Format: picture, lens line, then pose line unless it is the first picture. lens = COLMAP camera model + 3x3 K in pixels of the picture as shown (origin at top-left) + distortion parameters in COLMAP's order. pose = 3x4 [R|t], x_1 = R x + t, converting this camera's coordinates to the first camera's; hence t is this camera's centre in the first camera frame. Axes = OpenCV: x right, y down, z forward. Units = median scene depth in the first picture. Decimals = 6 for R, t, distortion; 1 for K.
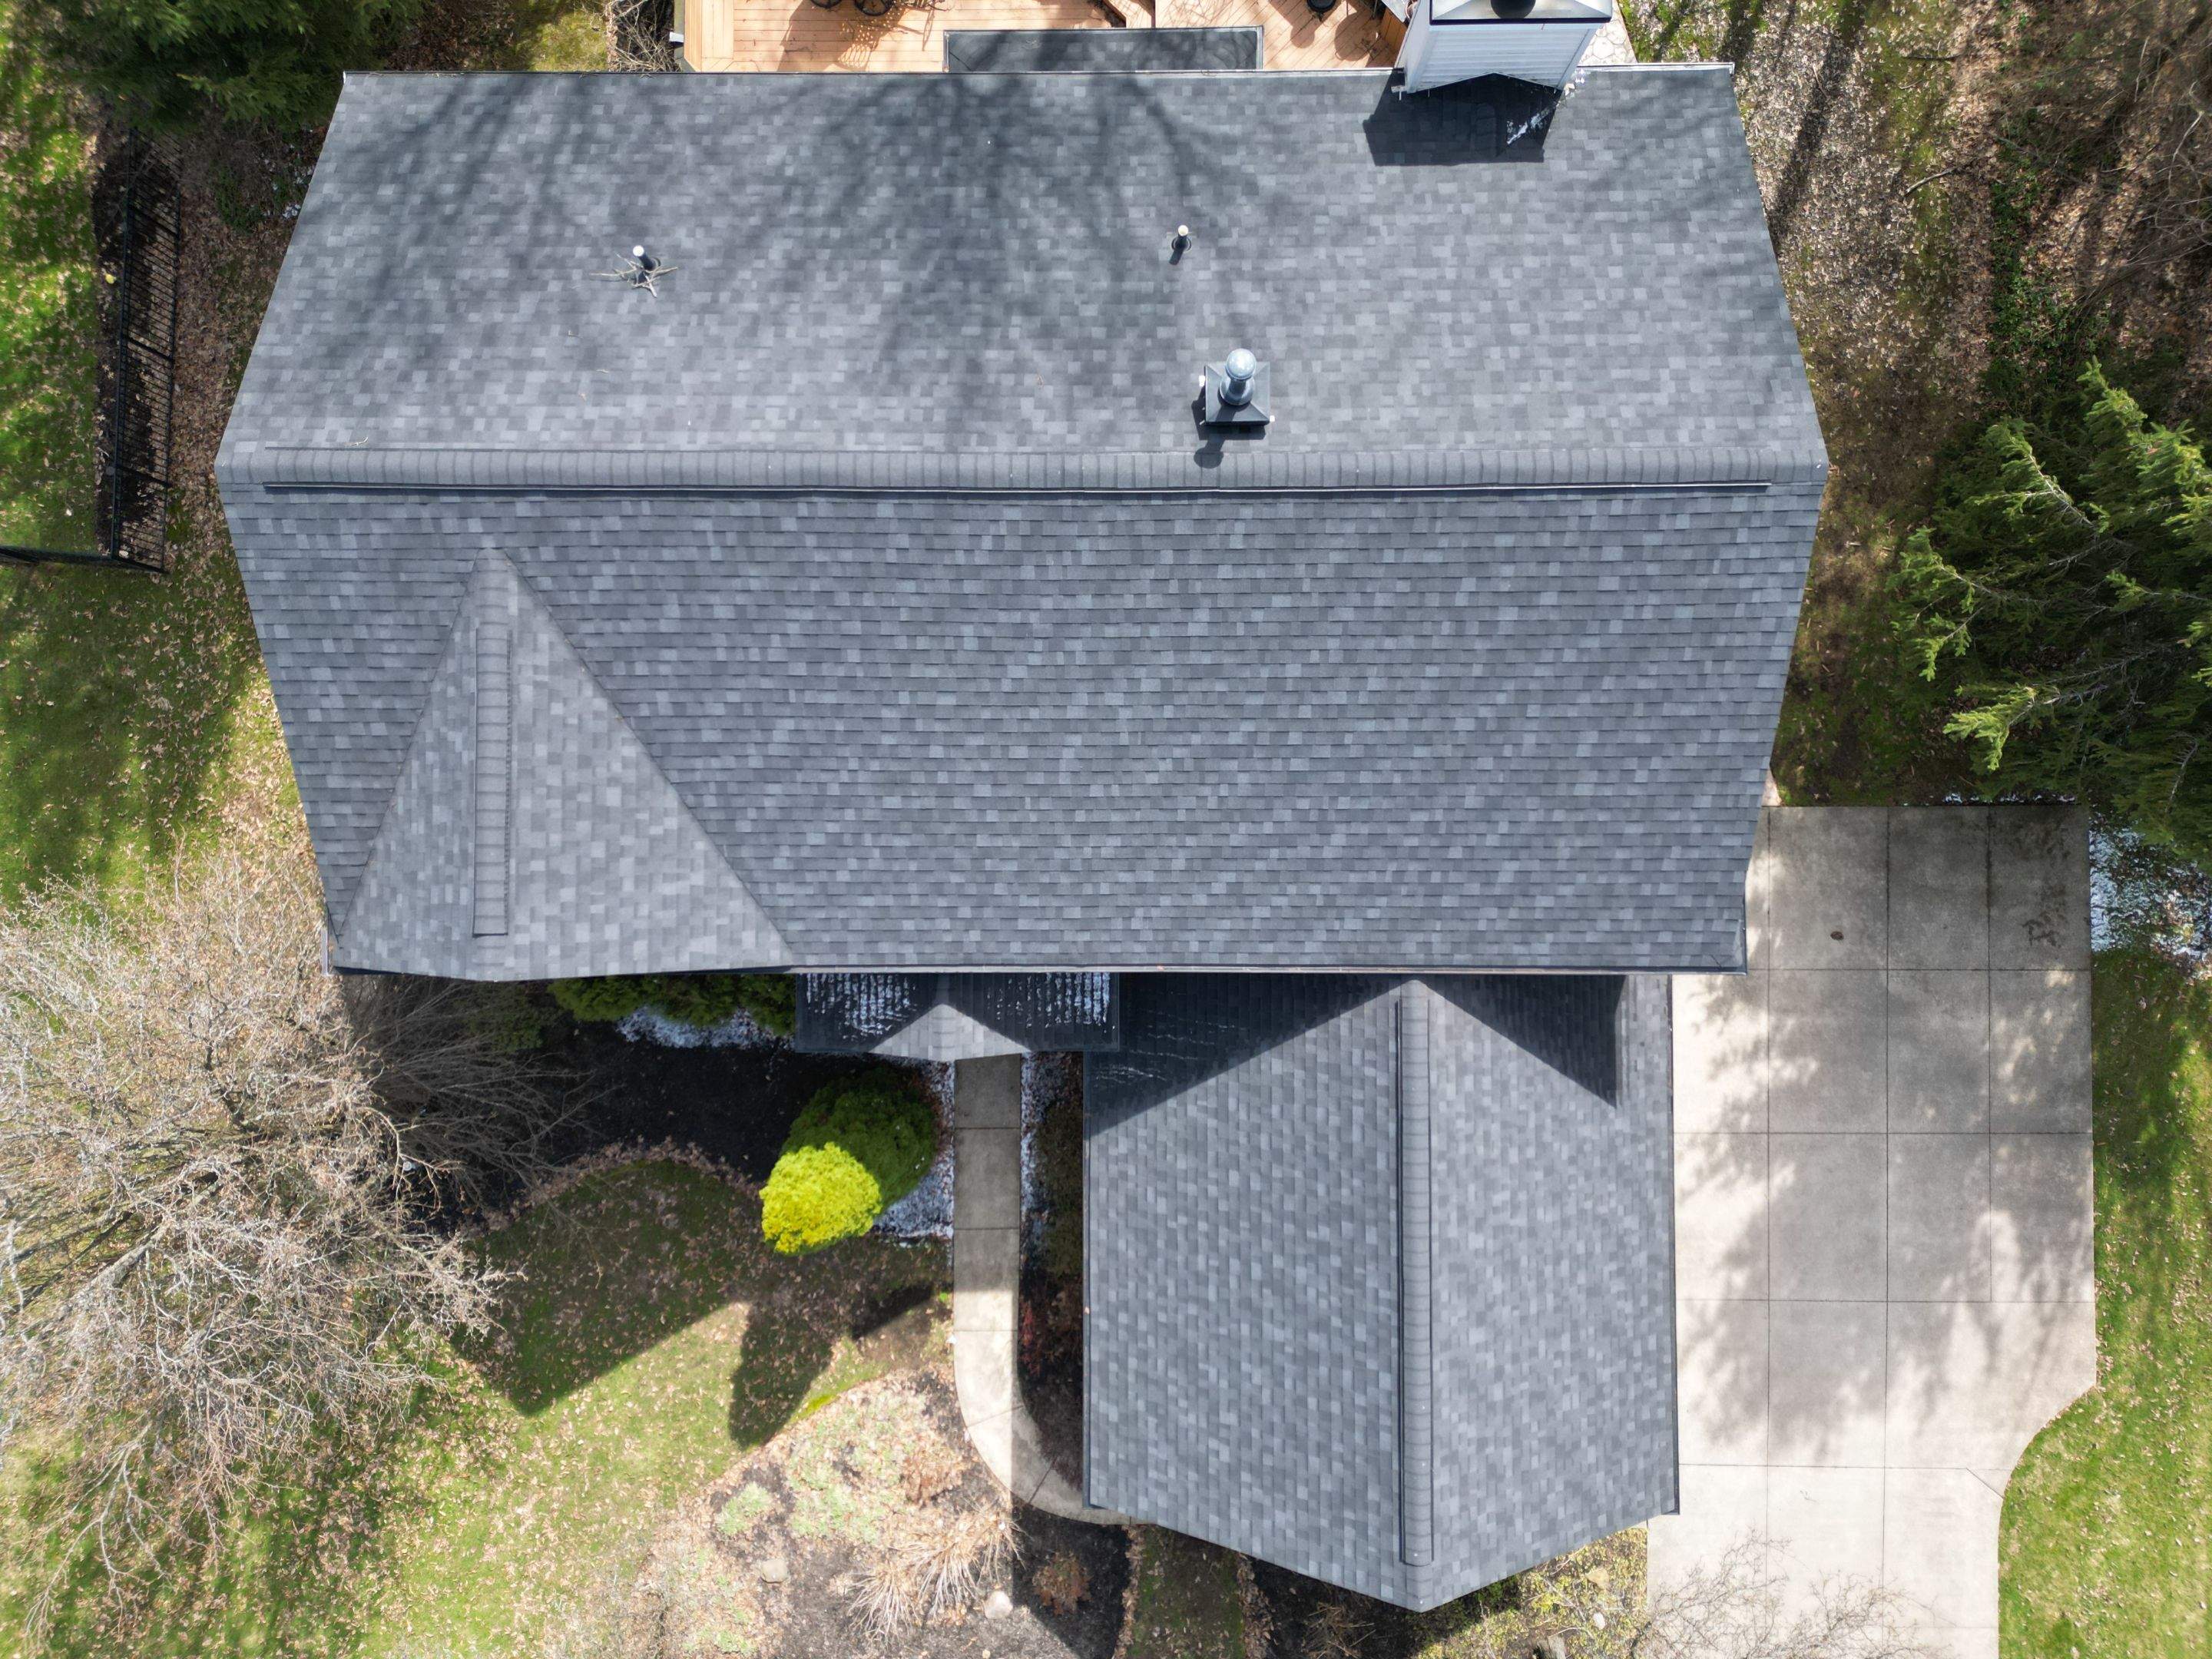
lens RADIAL K [[1540.1, 0, 1114.1], [0, 1540.1, 831.3], [0, 0, 1]] dist [0.083737, -0.072068]
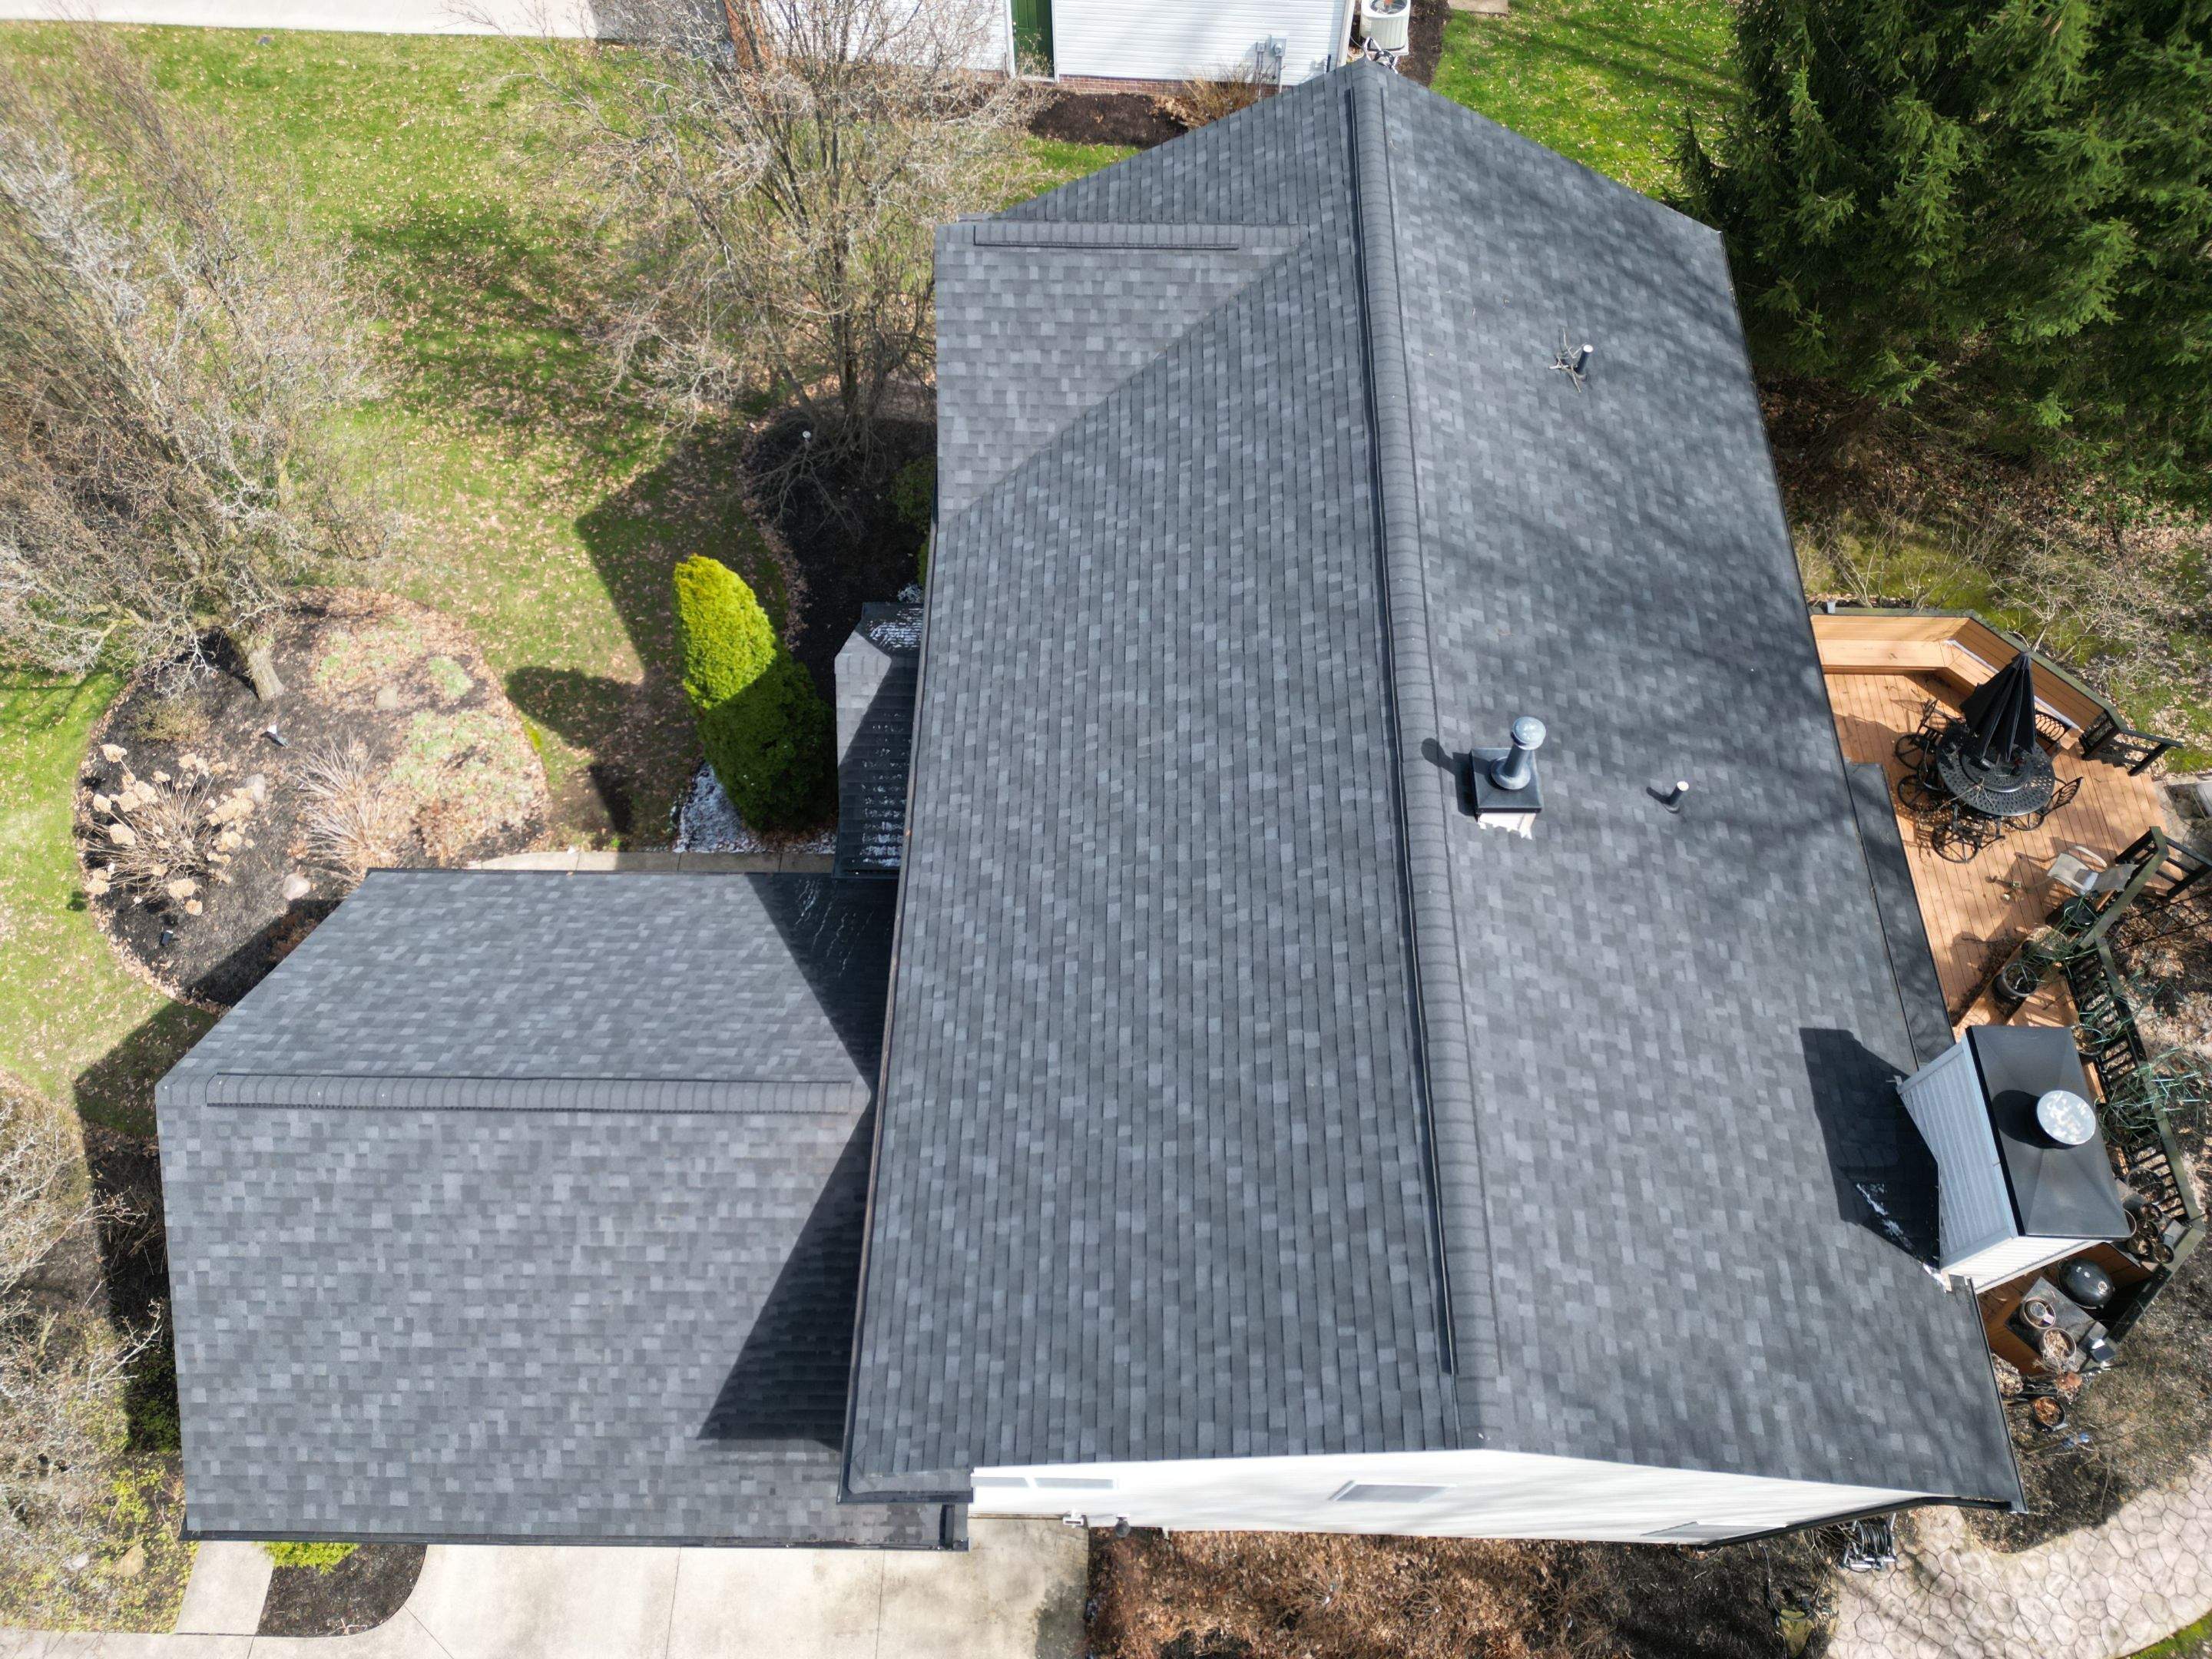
lens RADIAL K [[1540.1, 0, 1105.2], [0, 1540.1, 825.8], [0, 0, 1]] dist [0.083737, -0.072068]
pose [[-0.021219, 0.885879, -0.463430, 0.446651], [-0.999575, -0.009538, 0.027534, -0.056598], [0.019971, 0.463818, 0.885706, 0.153675]]
